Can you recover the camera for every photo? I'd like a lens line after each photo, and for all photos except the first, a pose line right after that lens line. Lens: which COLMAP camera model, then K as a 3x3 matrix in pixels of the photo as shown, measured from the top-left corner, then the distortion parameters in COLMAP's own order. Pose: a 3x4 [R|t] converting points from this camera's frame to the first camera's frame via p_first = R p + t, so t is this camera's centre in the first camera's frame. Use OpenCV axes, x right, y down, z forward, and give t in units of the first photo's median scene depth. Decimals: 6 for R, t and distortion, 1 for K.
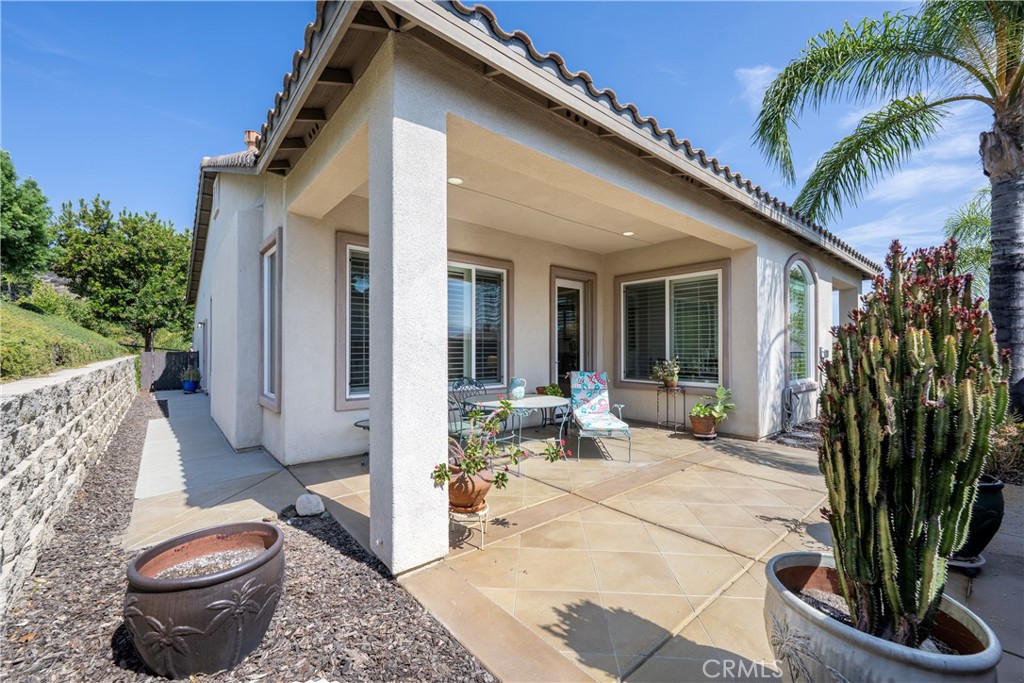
lens RADIAL K [[408.3, 0, 515.2], [0, 408.3, 346.1], [0, 0, 1]] dist [0.000425, -0.000492]
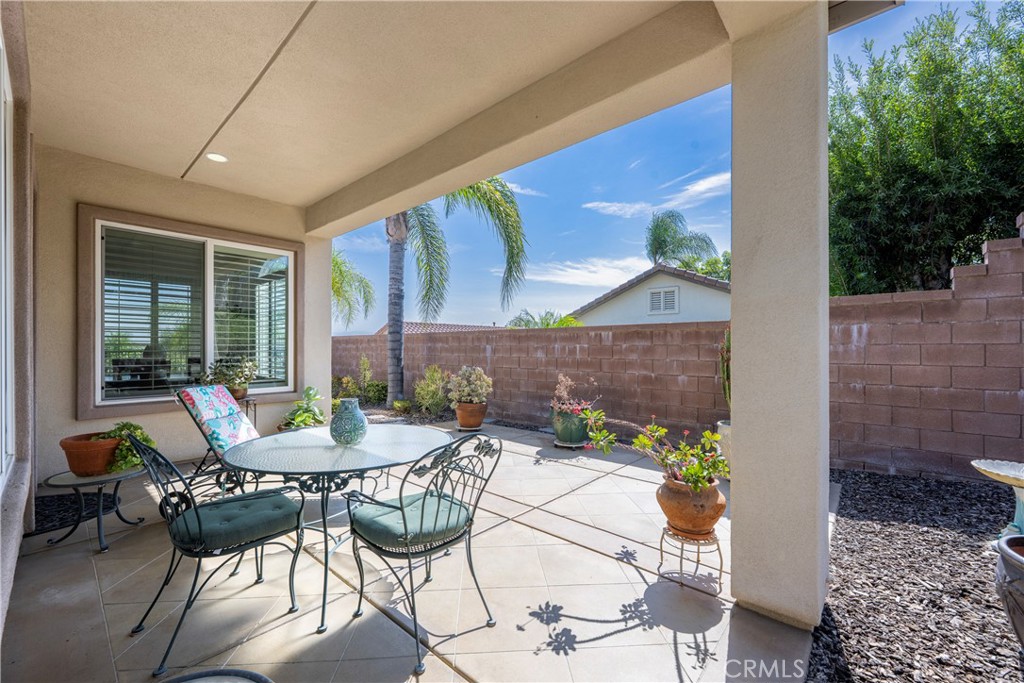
lens RADIAL K [[408.3, 0, 515.2], [0, 408.3, 346.1], [0, 0, 1]] dist [0.000425, -0.000492]
pose [[-0.148380, 0.000283, 0.988930, -0.535907], [-0.000926, 0.999999, -0.000425, 0.009346], [-0.988930, -0.000979, -0.148380, 0.885651]]
